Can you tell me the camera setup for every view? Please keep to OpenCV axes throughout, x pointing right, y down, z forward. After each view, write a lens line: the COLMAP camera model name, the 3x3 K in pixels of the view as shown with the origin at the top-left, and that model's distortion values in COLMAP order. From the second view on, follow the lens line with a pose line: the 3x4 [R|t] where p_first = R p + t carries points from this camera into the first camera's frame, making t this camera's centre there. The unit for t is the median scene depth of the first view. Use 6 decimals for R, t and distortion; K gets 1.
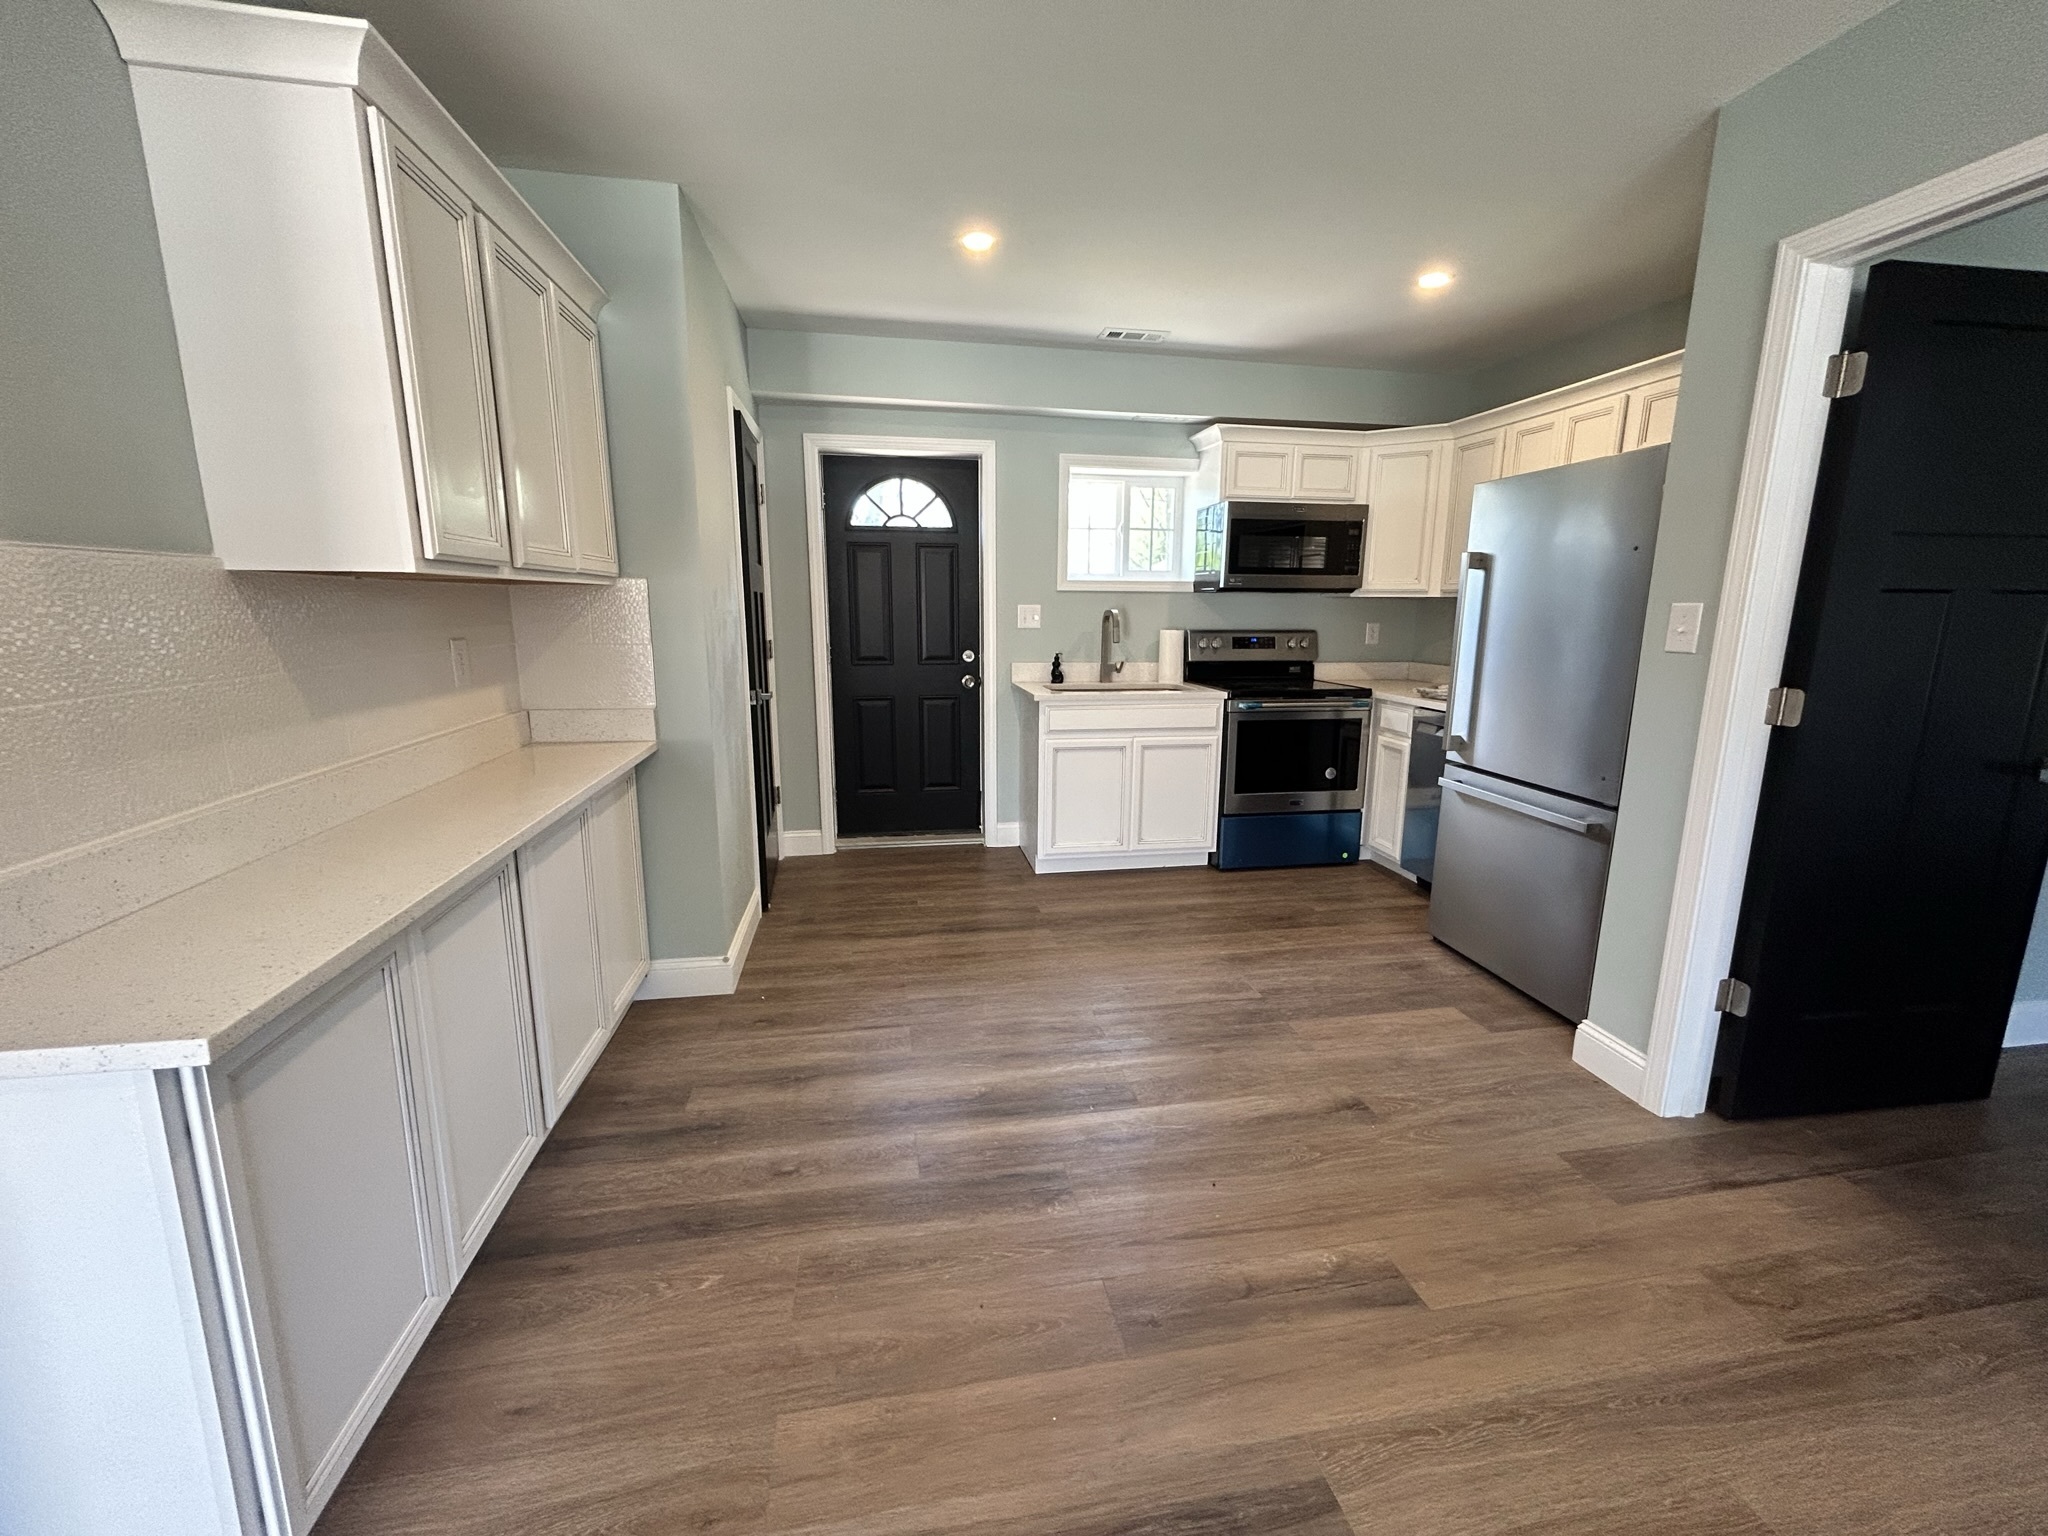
lens RADIAL K [[834.6, 0, 1022.4], [0, 834.6, 771.1], [0, 0, 1]] dist [-0.003087, 0.001490]
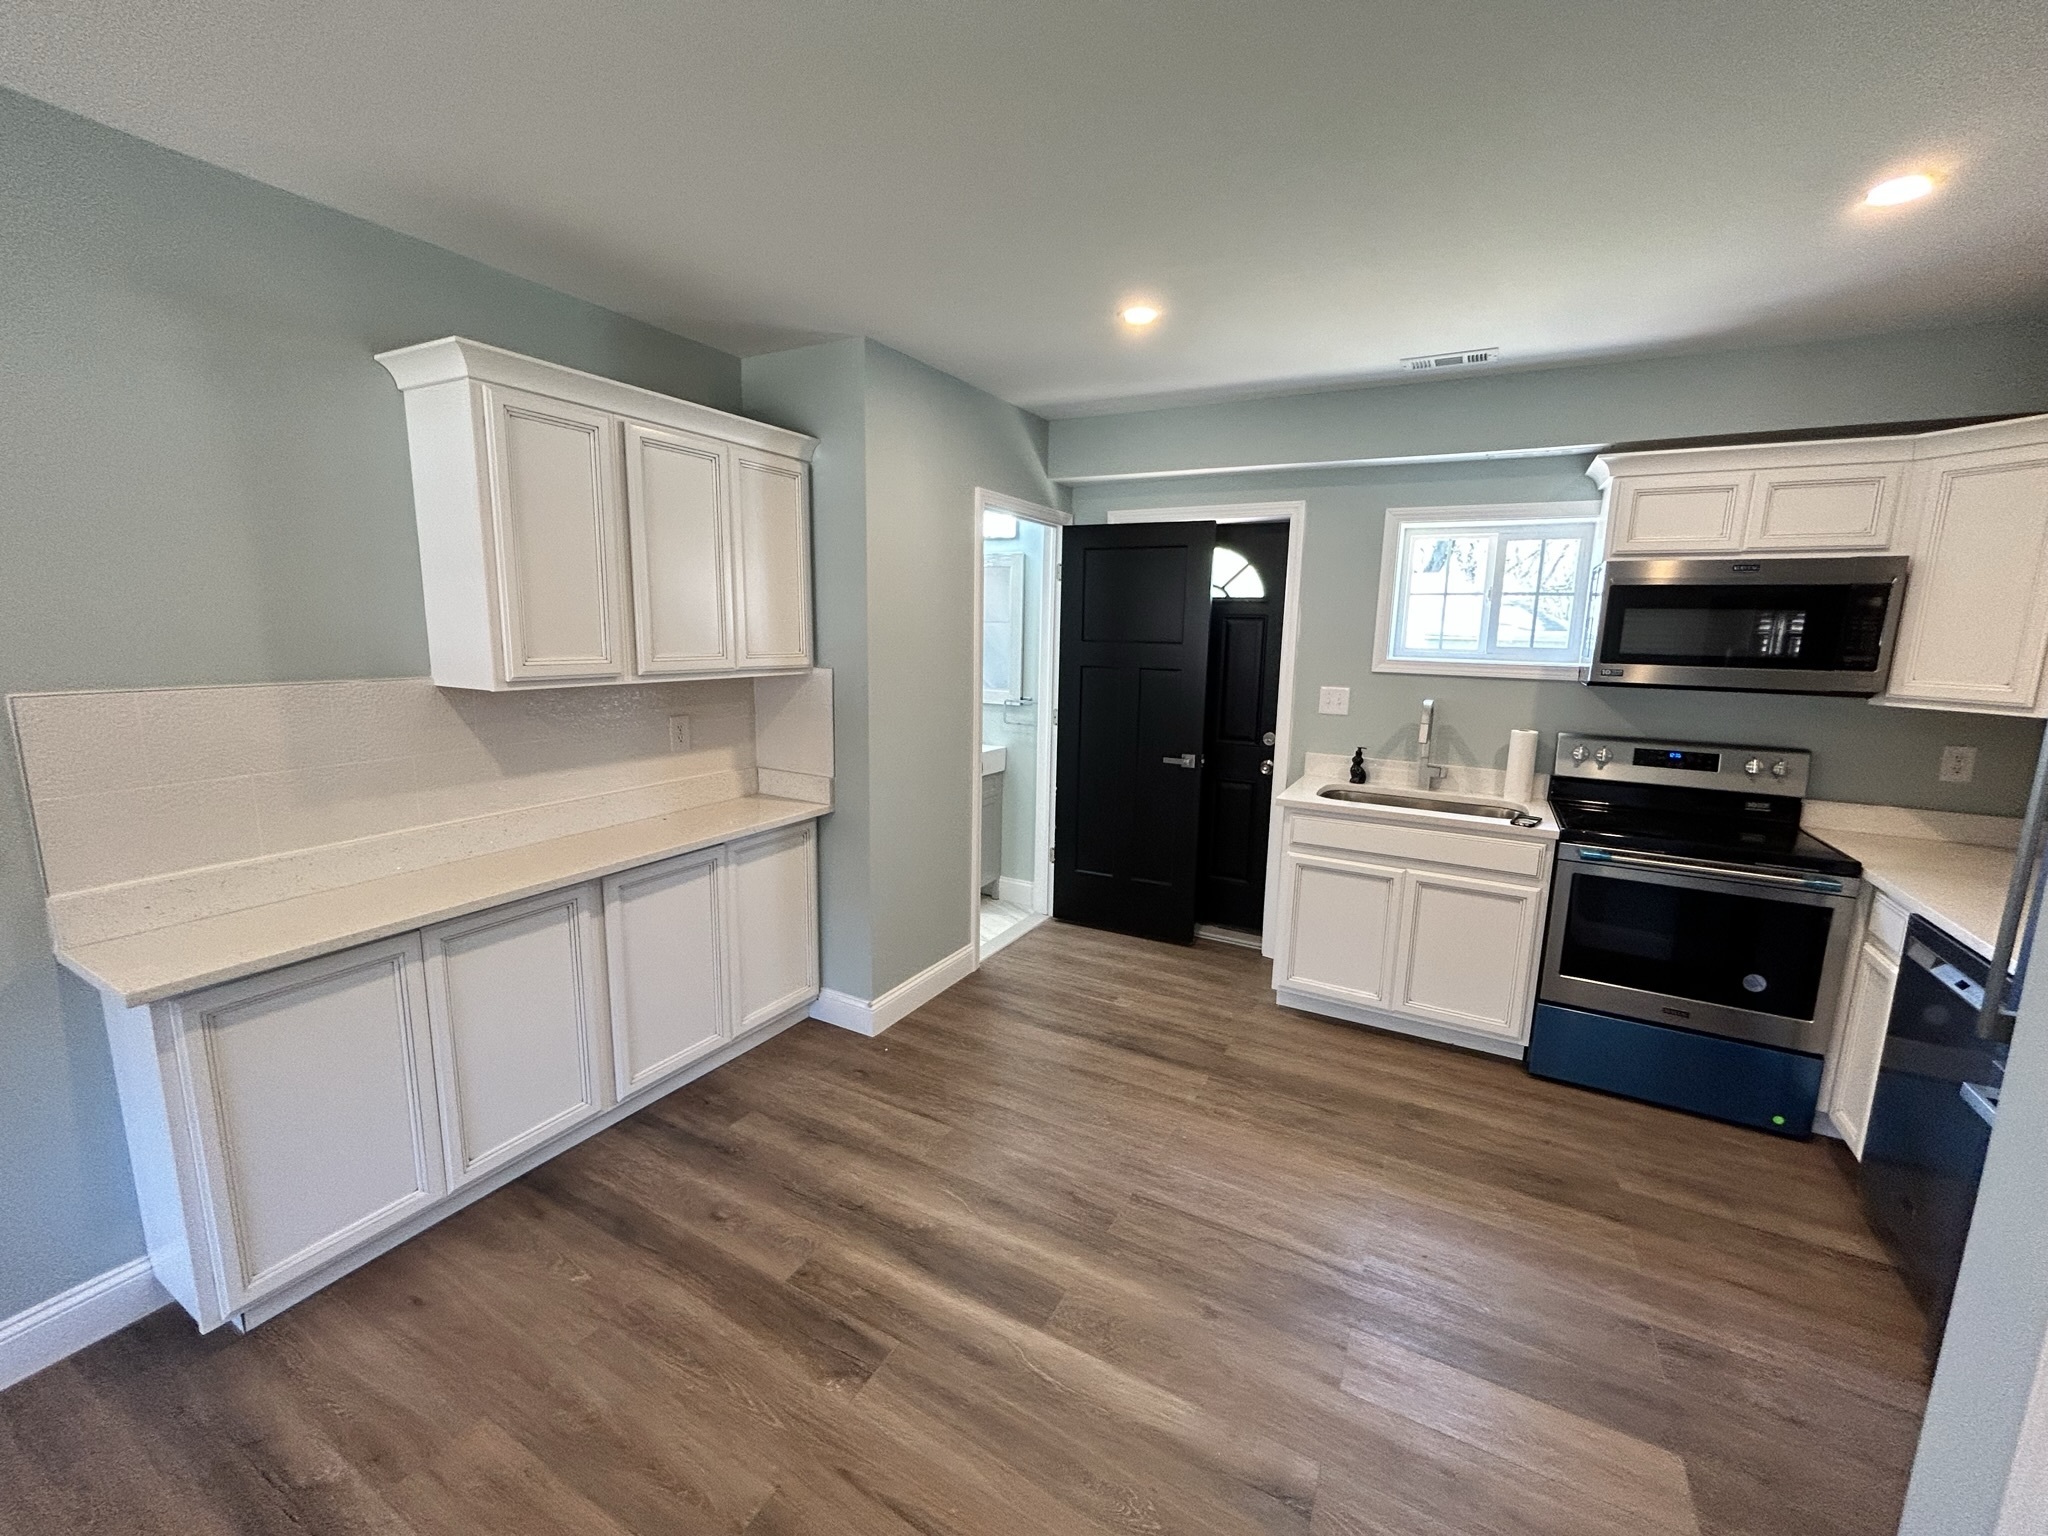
lens RADIAL K [[834.6, 0, 1021.7], [0, 834.6, 768.9], [0, 0, 1]] dist [-0.003087, 0.001490]
pose [[0.776223, 0.117908, -0.619335, 0.374744], [-0.139585, 0.990117, 0.013553, -0.107165], [0.614812, 0.075930, 0.785010, 0.186497]]
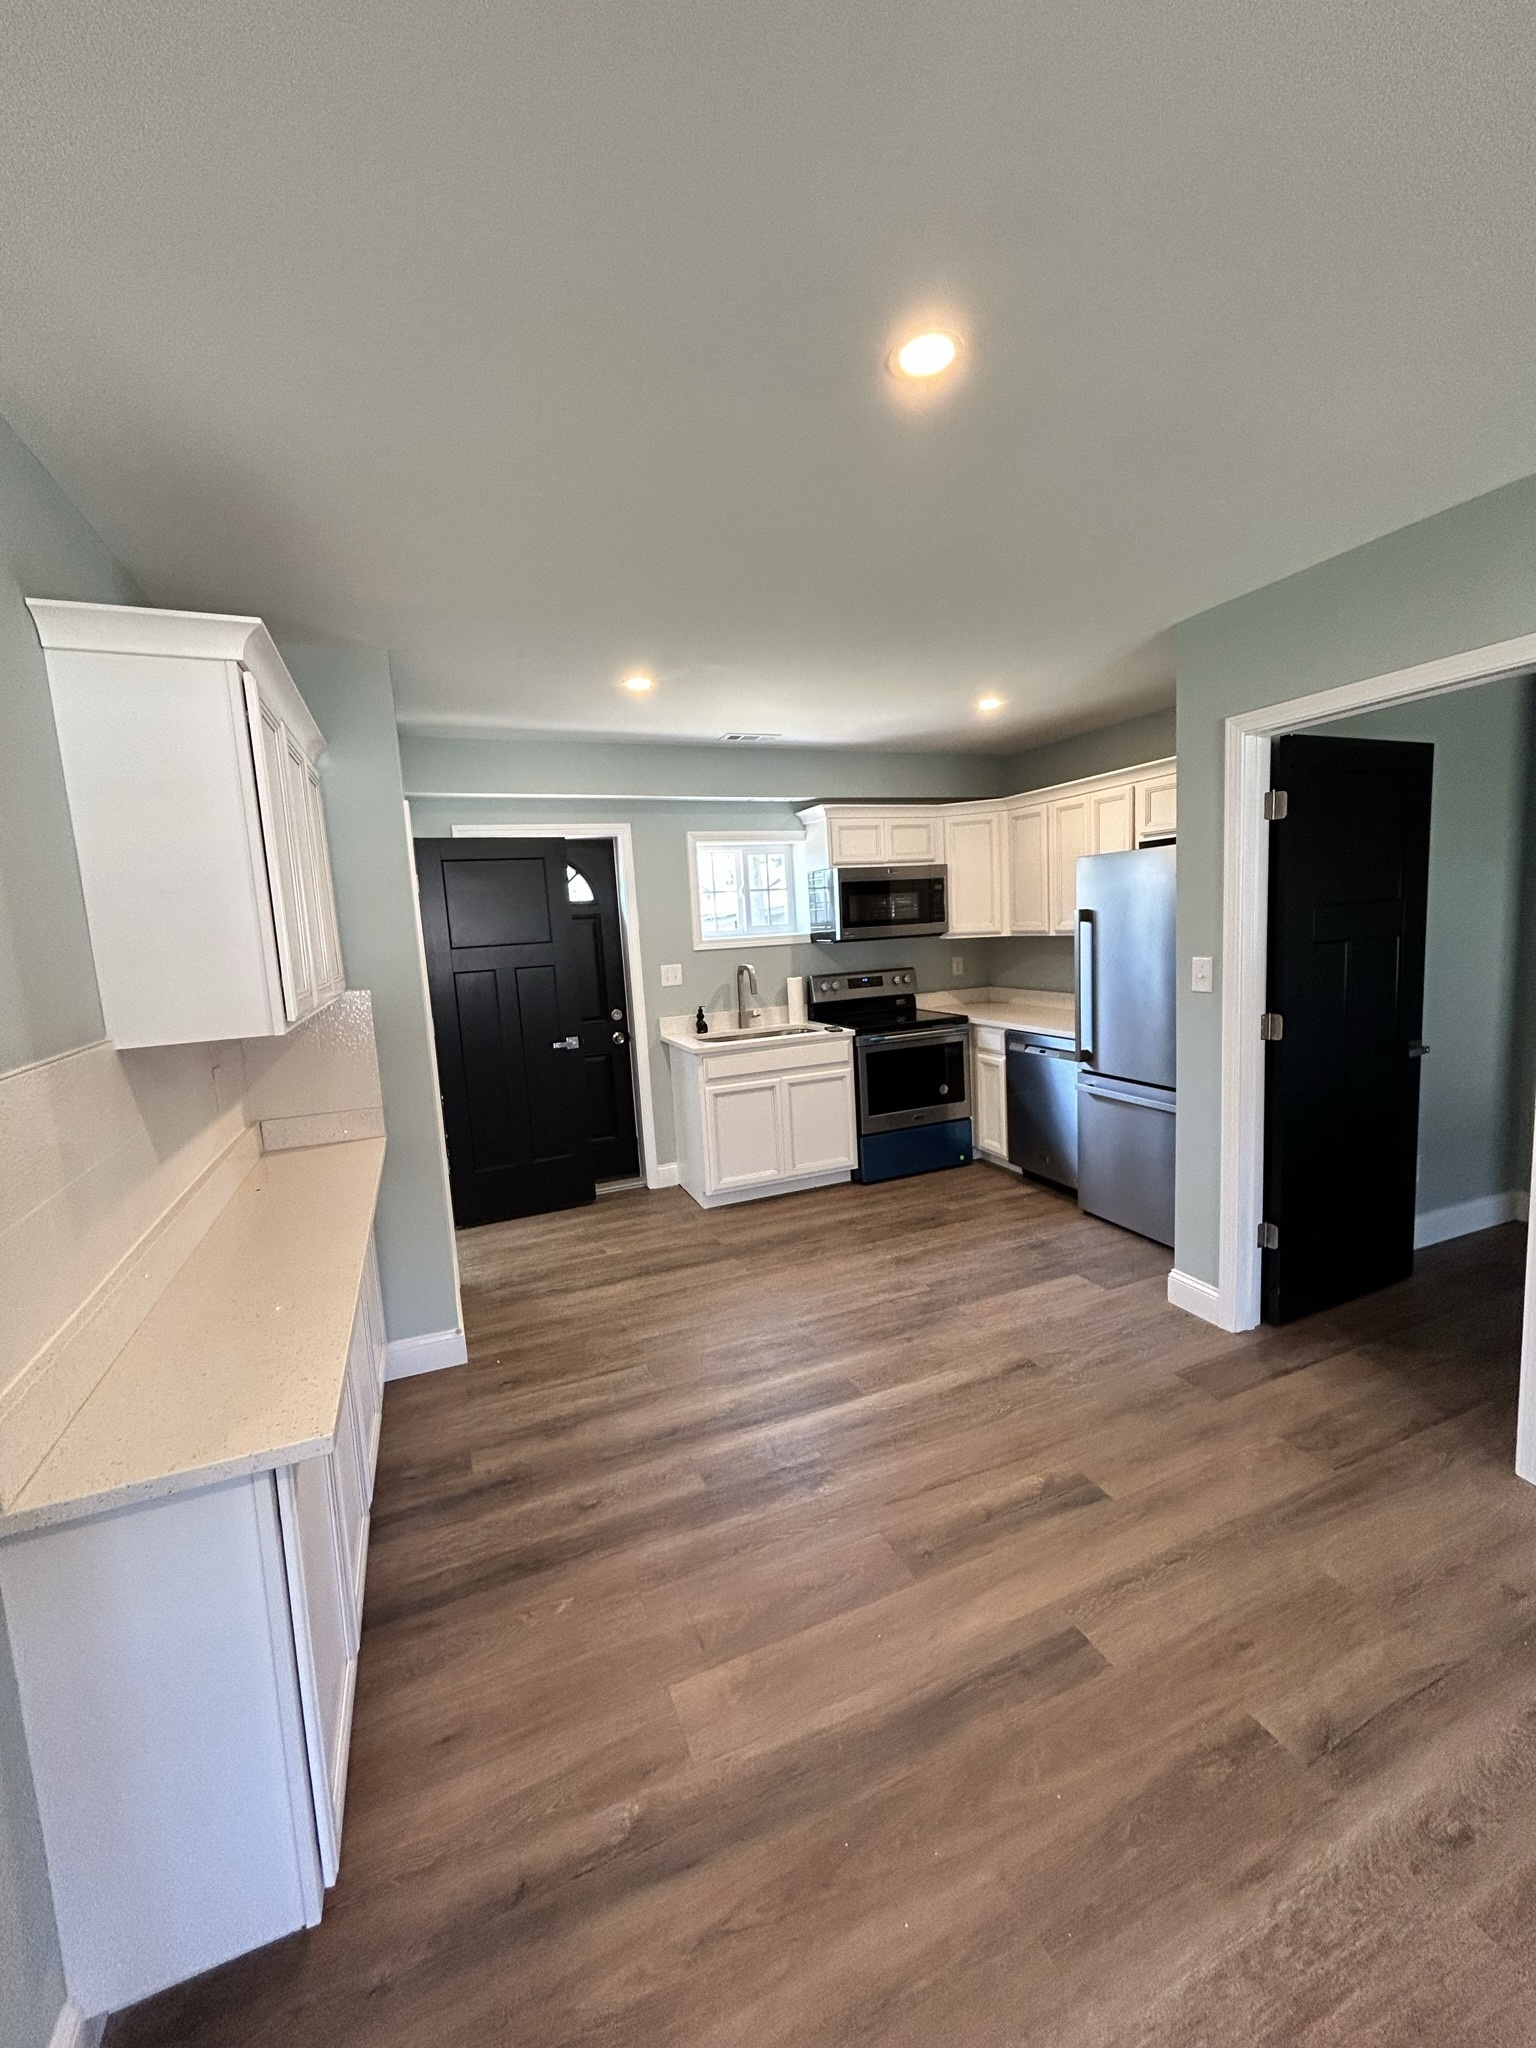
lens RADIAL K [[834.6, 0, 773.3], [0, 834.6, 1031.4], [0, 0, 1]] dist [-0.003087, 0.001490]
pose [[0.973630, -0.089375, 0.209898, -0.125741], [0.103536, 0.992965, -0.057451, -0.043623], [-0.203286, 0.077668, 0.976034, -0.128405]]
